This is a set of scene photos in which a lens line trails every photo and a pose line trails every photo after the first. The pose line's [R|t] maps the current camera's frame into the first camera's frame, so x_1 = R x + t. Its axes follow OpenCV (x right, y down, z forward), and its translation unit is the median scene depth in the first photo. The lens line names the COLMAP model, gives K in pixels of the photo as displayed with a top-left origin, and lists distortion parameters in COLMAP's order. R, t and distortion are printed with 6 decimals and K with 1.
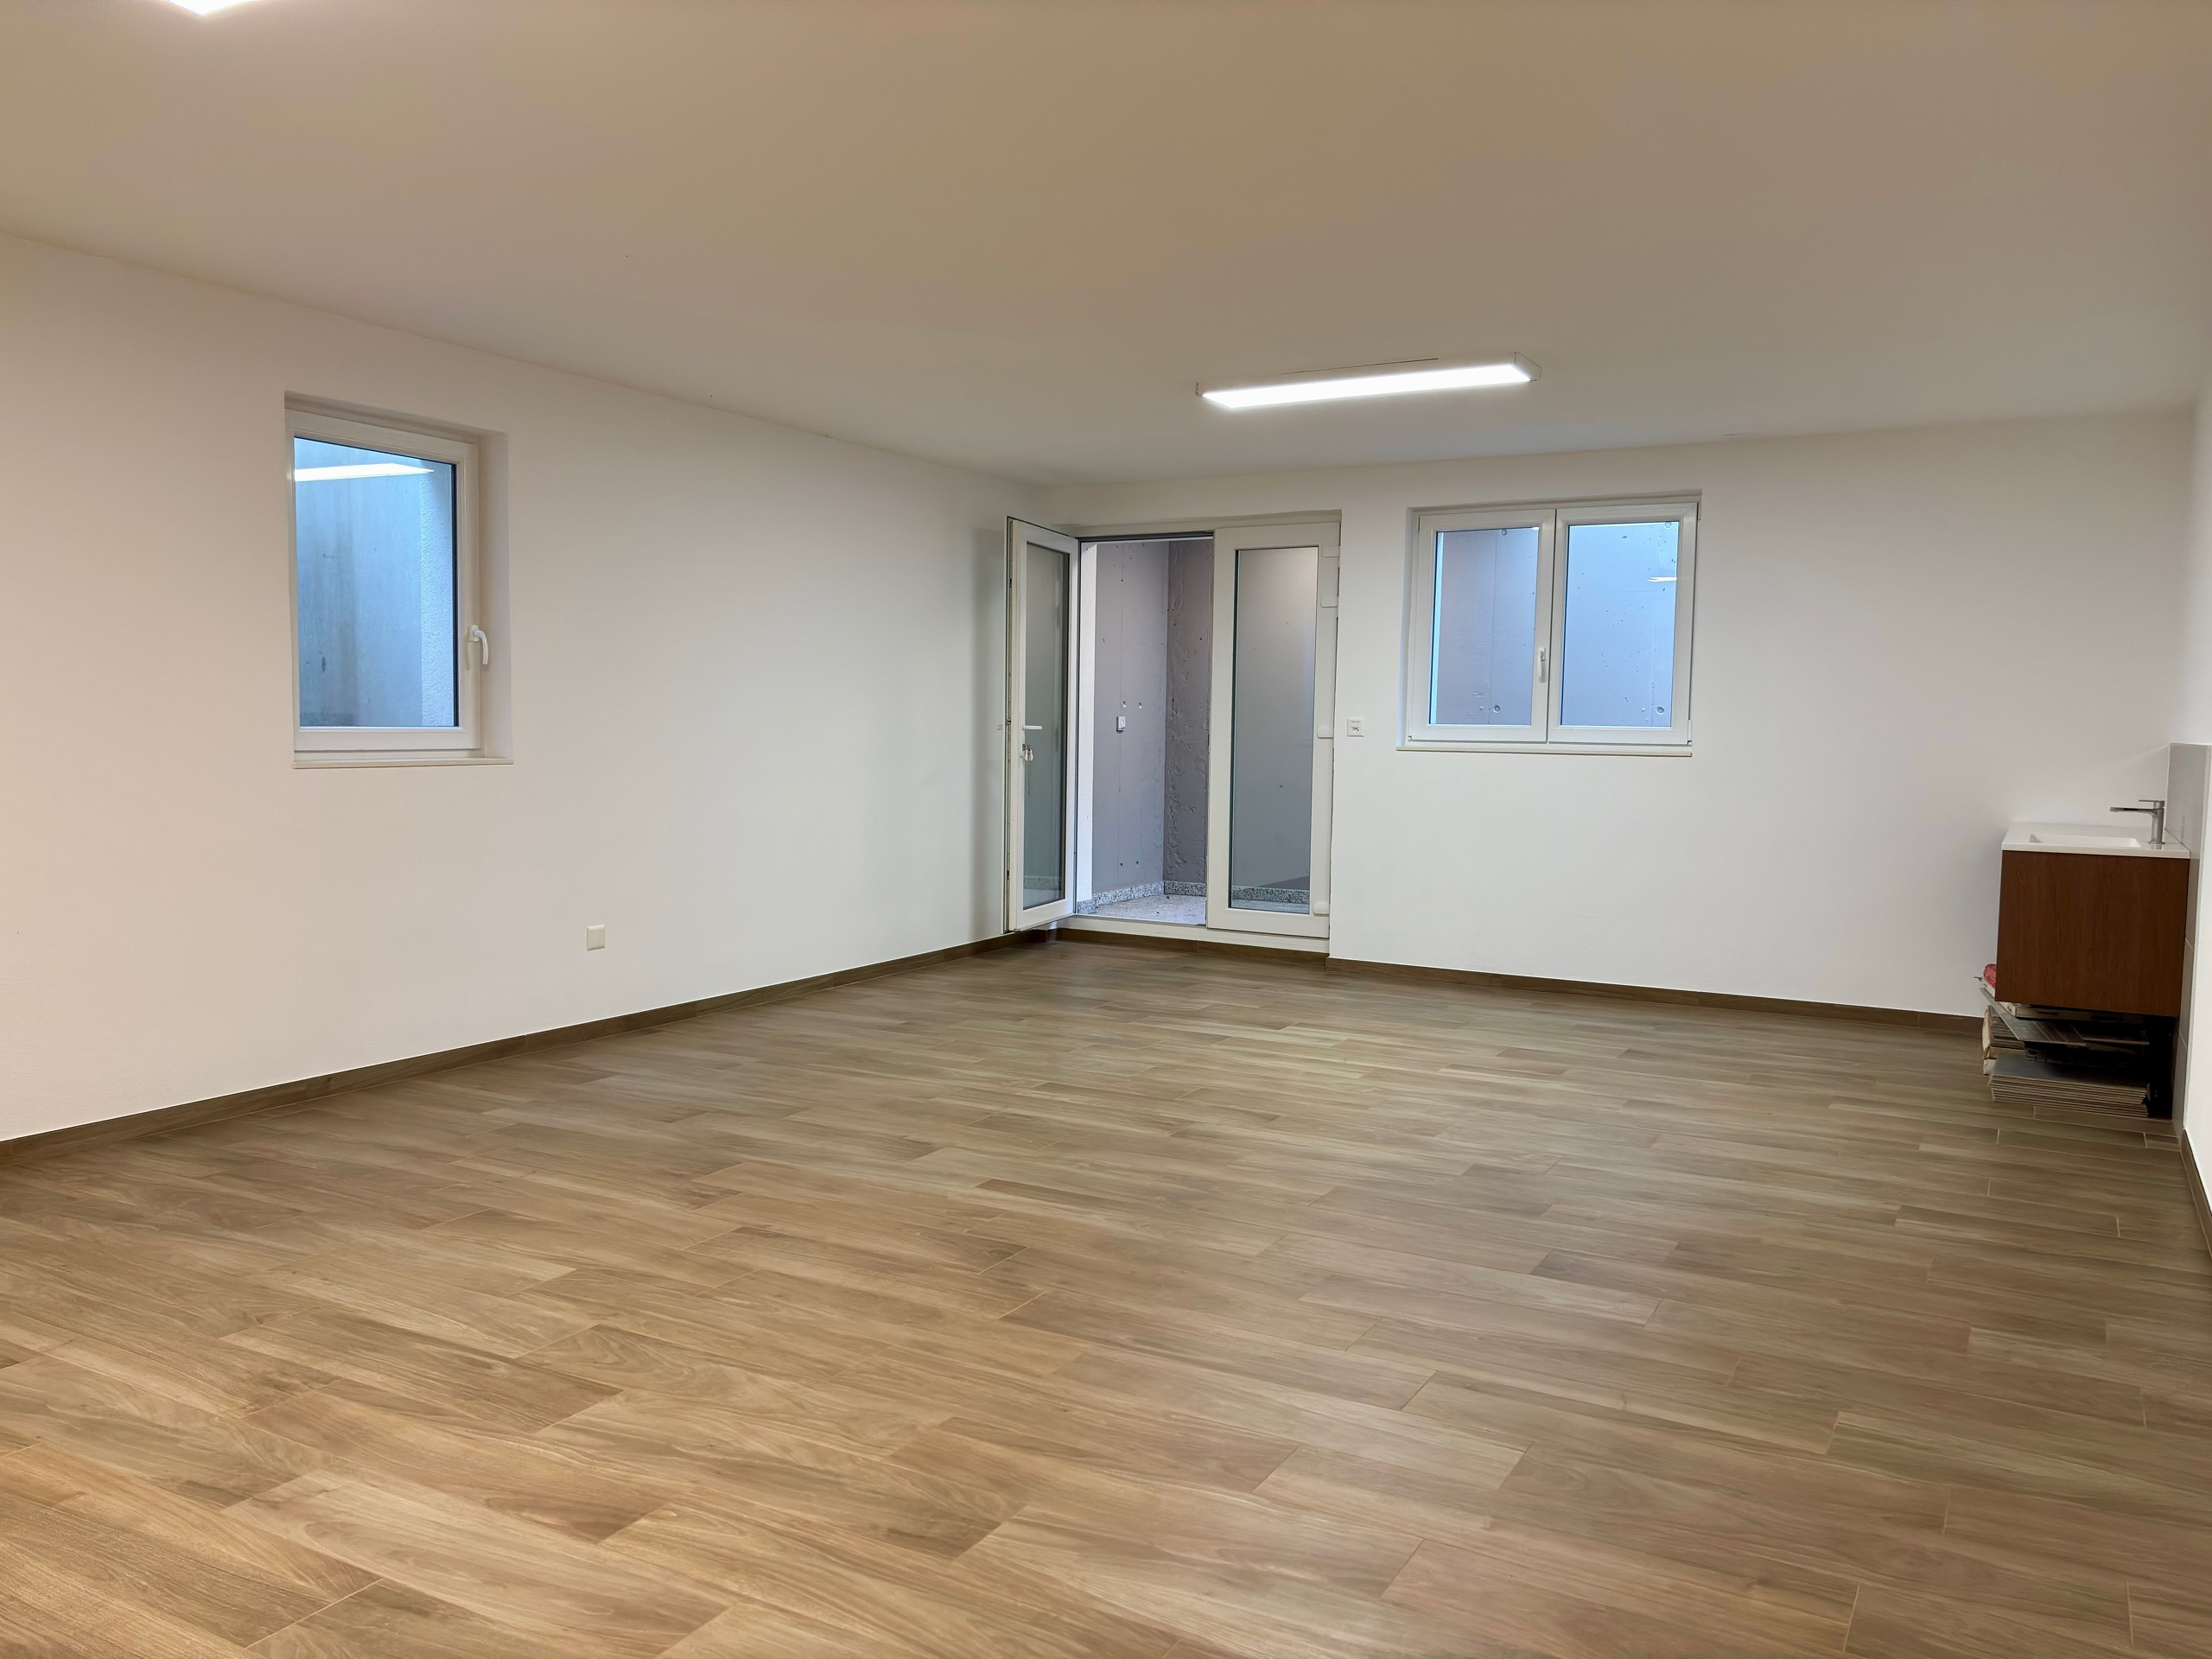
lens RADIAL K [[1676.7, 0, 1095.7], [0, 1676.7, 832.1], [0, 0, 1]] dist [0.037447, -0.026260]
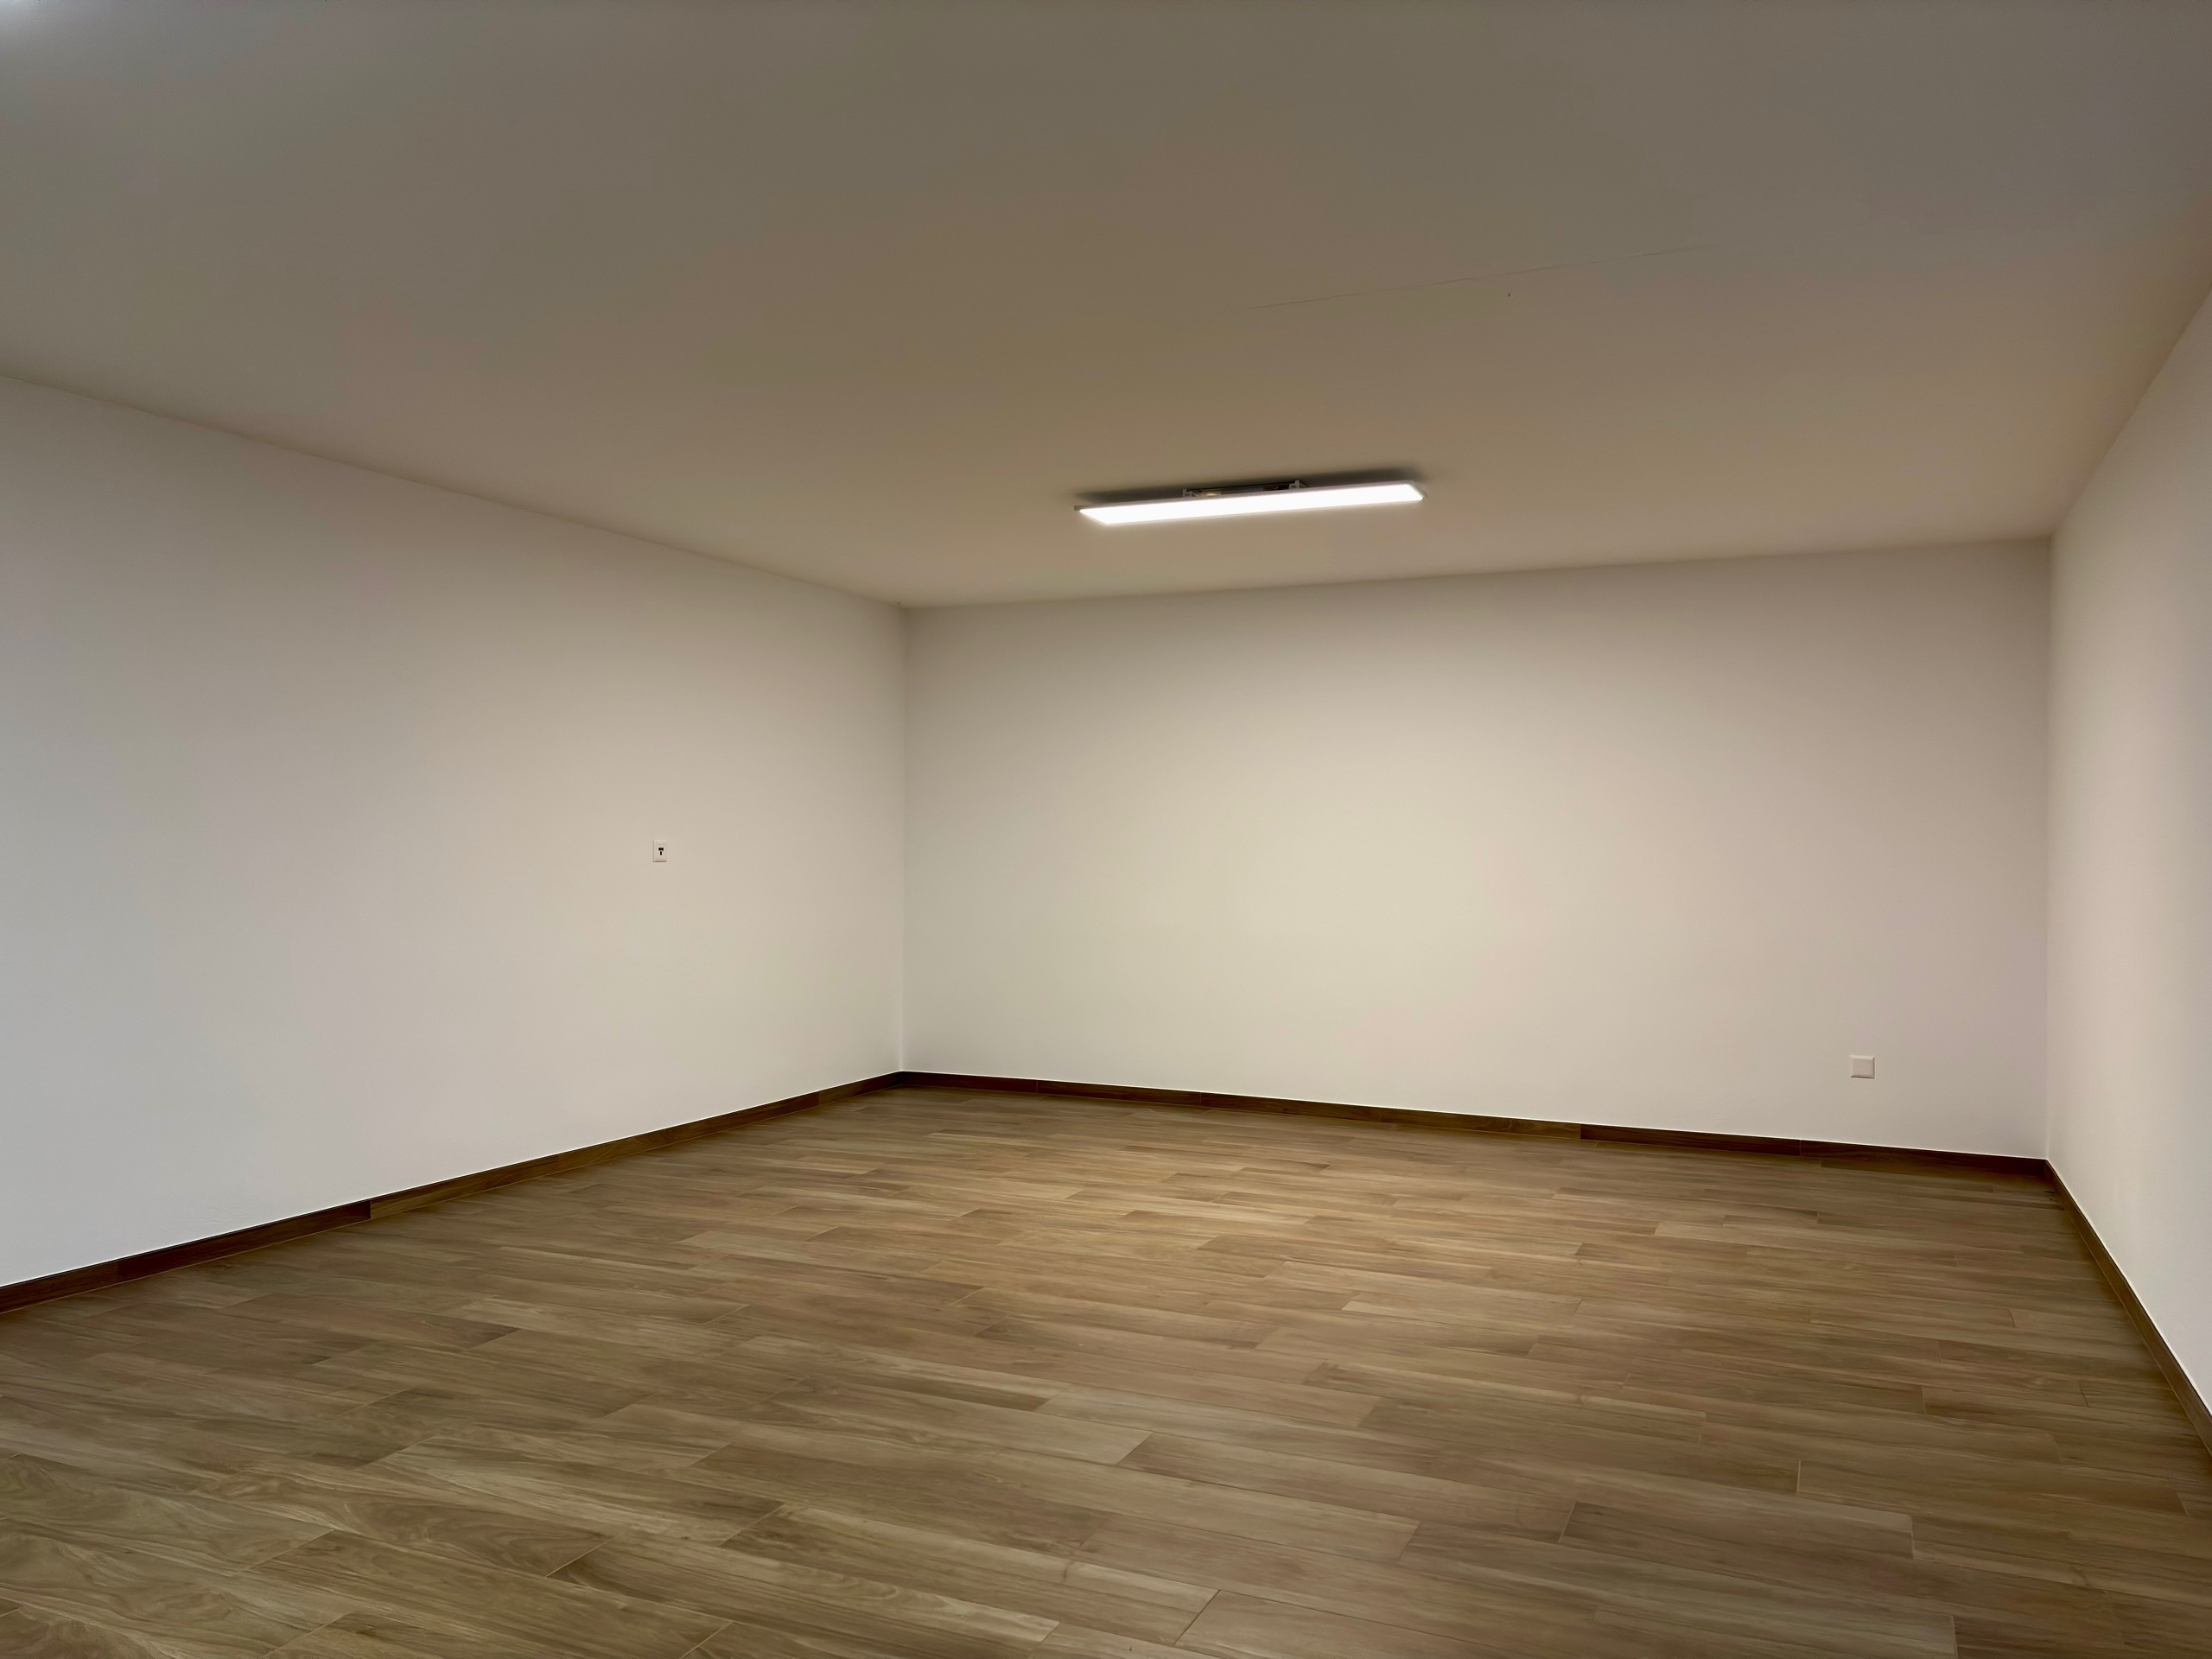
lens RADIAL K [[1676.7, 0, 1095.7], [0, 1676.7, 832.1], [0, 0, 1]] dist [0.037447, -0.026260]
pose [[-0.995281, -0.023705, -0.094090, -0.009535], [-0.029466, 0.997745, 0.060310, -0.139311], [0.092448, 0.062798, -0.993735, 1.999153]]
